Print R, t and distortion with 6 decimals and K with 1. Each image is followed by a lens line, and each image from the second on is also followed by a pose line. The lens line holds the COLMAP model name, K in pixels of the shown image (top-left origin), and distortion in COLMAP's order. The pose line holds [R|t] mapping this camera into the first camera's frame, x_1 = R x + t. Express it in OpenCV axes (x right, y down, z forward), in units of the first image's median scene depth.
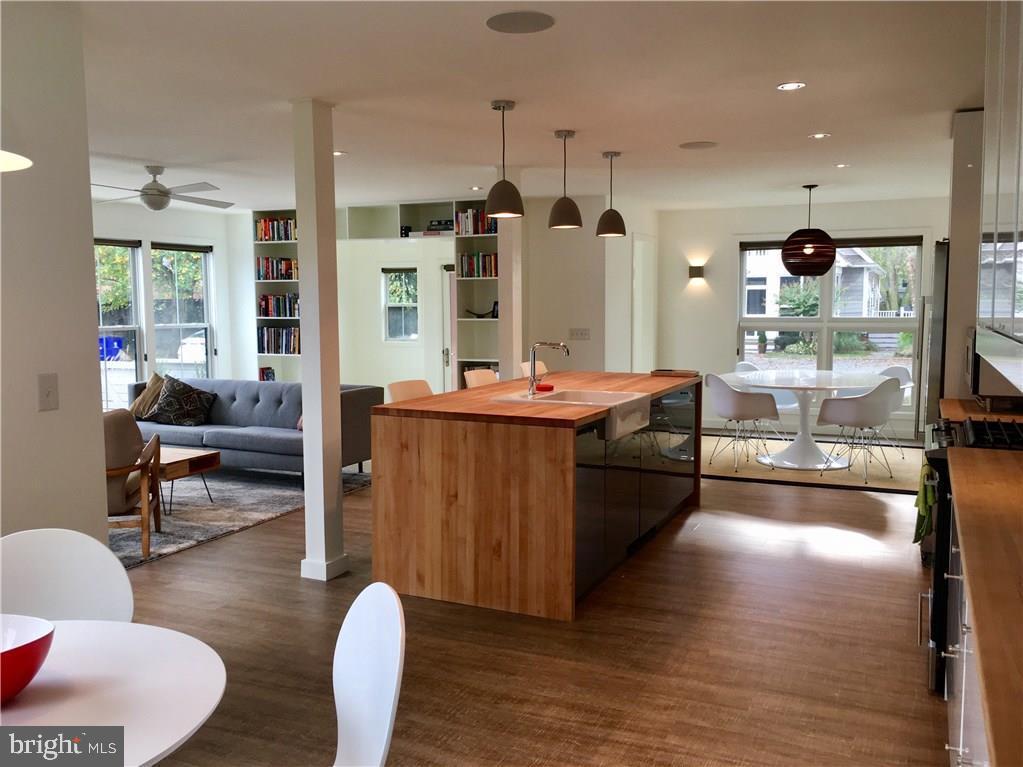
lens RADIAL K [[879.8, 0, 511.1], [0, 879.8, 384.0], [0, 0, 1]] dist [0.058937, -0.003444]
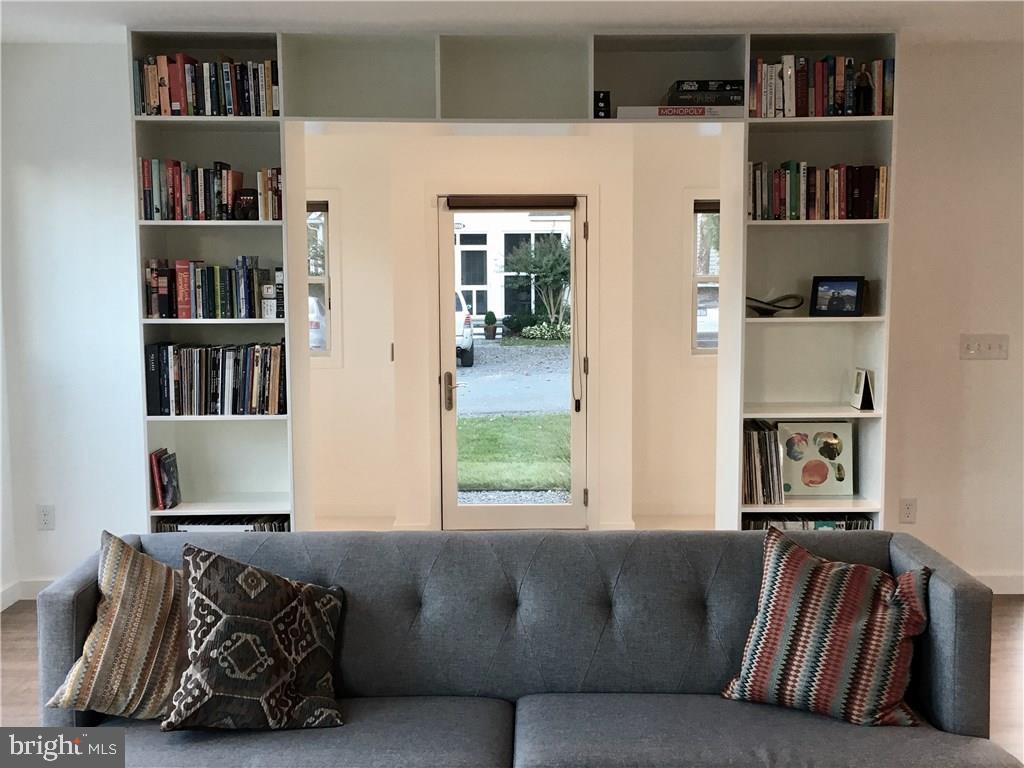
lens RADIAL K [[1157.2, 0, 512.4], [0, 1157.2, 384.1], [0, 0, 1]] dist [0.076515, 0.000000]
pose [[0.908096, -0.041693, 0.416682, -0.358071], [0.037870, 0.999130, 0.017440, -0.051684], [-0.417046, -0.000058, 0.908885, 0.494493]]
